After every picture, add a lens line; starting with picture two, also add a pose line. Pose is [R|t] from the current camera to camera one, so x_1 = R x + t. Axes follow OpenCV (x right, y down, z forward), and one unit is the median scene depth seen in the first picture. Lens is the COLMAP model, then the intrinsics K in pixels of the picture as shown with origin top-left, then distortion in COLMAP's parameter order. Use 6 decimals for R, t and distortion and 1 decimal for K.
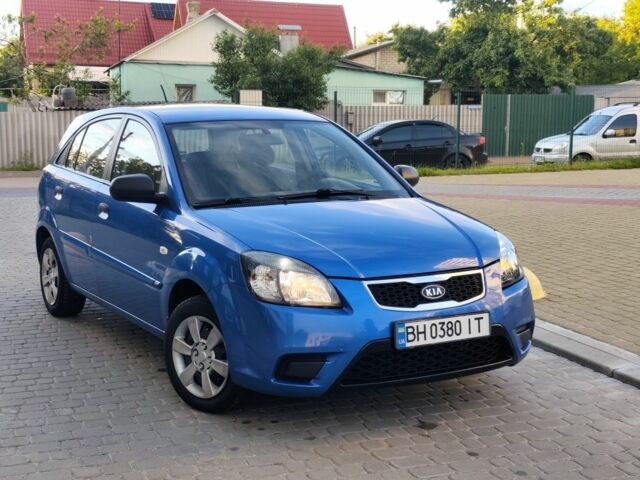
lens RADIAL K [[987.9, 0, 320.0], [0, 987.9, 240.0], [0, 0, 1]] dist [0.172552, -0.710834]
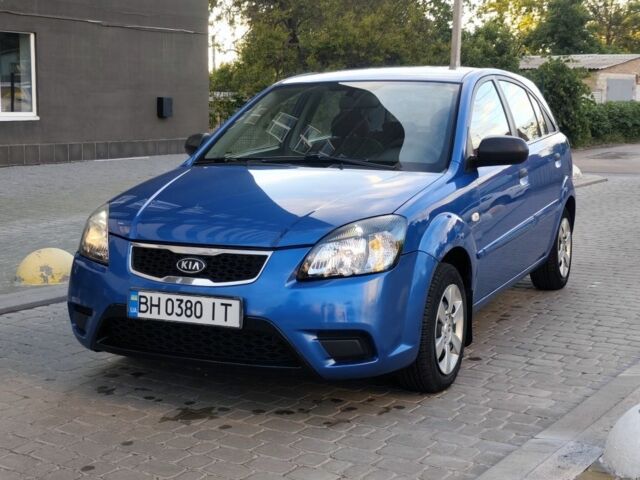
lens RADIAL K [[992.5, 0, 309.2], [0, 992.5, 241.1], [0, 0, 1]] dist [0.133265, -0.449071]
pose [[0.562923, 0.110713, -0.819060, 0.884726], [-0.101417, 0.992752, 0.064490, -0.036957], [0.820263, 0.046764, 0.570071, 0.565186]]
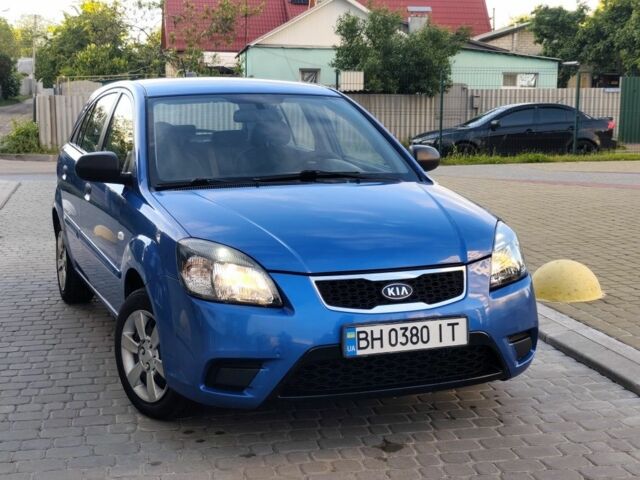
lens RADIAL K [[992.5, 0, 309.2], [0, 992.5, 241.1], [0, 0, 1]] dist [0.133265, -0.449071]
pose [[0.987486, 0.021994, -0.156164, 0.168596], [-0.019828, 0.999685, 0.015411, -0.002436], [0.156454, -0.012122, 0.987611, 0.141328]]
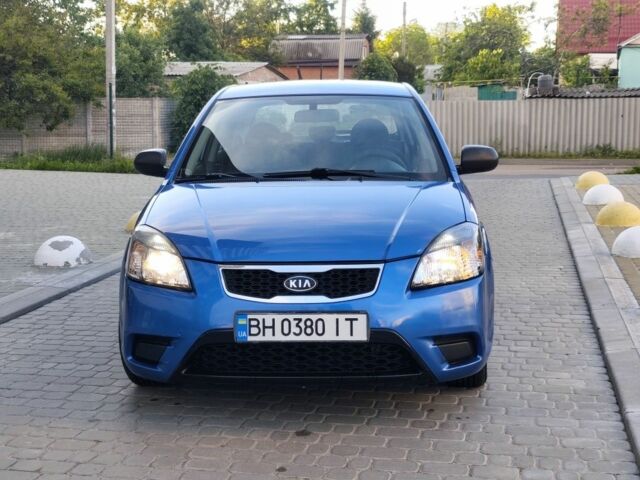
lens RADIAL K [[1000.8, 0, 320.0], [0, 1000.8, 240.0], [0, 0, 1]] dist [0.113347, -0.544566]
pose [[0.846766, 0.064425, -0.528050, 0.585979], [-0.060376, 0.997864, 0.024928, -0.009666], [0.528528, 0.010773, 0.848847, 0.245919]]
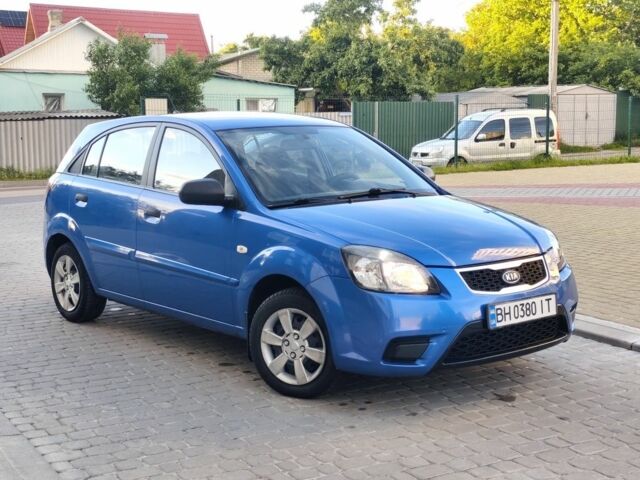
lens RADIAL K [[987.9, 0, 320.0], [0, 987.9, 240.0], [0, 0, 1]] dist [0.172552, -0.710834]
pose [[0.986848, -0.031216, 0.158610, -0.266195], [0.032509, 0.999456, -0.005568, 0.010133], [-0.158350, 0.010651, 0.987326, -0.063118]]
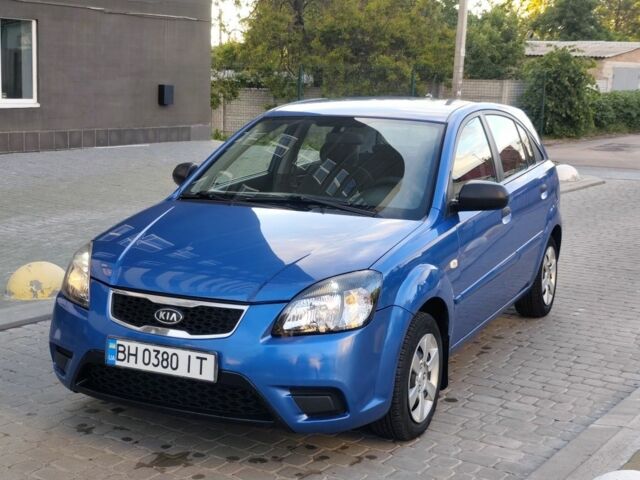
lens RADIAL K [[992.5, 0, 309.2], [0, 992.5, 241.1], [0, 0, 1]] dist [0.133265, -0.449071]
pose [[0.556923, 0.145740, -0.817677, 0.899960], [-0.124548, 0.988007, 0.091269, -0.111955], [0.821172, 0.051010, 0.568396, 0.573418]]
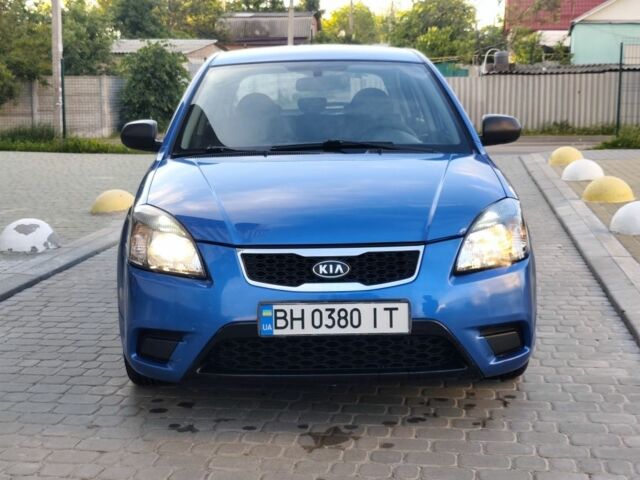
lens RADIAL K [[1000.8, 0, 320.0], [0, 1000.8, 240.0], [0, 0, 1]] dist [0.113347, -0.544566]
pose [[0.875016, 0.064224, -0.479814, 0.473429], [-0.050499, 0.997863, 0.041471, -0.002759], [0.481452, -0.012058, 0.876389, 0.299117]]
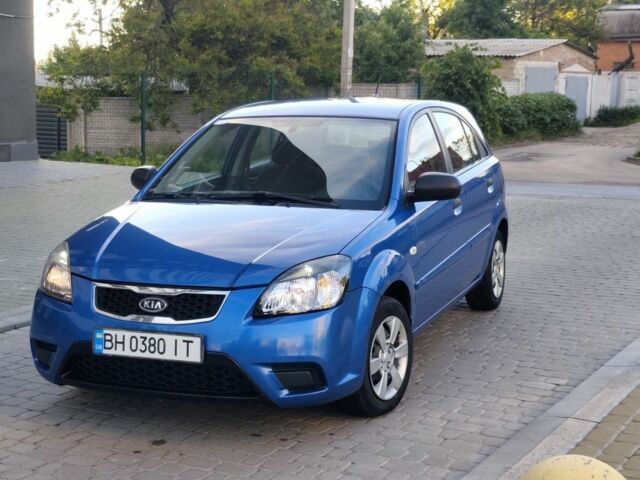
lens RADIAL K [[1107.8, 0, 320.0], [0, 1107.8, 240.0], [0, 0, 1]] dist [0.058220, -0.103139]
pose [[0.630629, 0.104931, -0.768958, 1.012619], [-0.095003, 0.993803, 0.057700, -0.085210], [0.770247, 0.036666, 0.636690, 0.430543]]
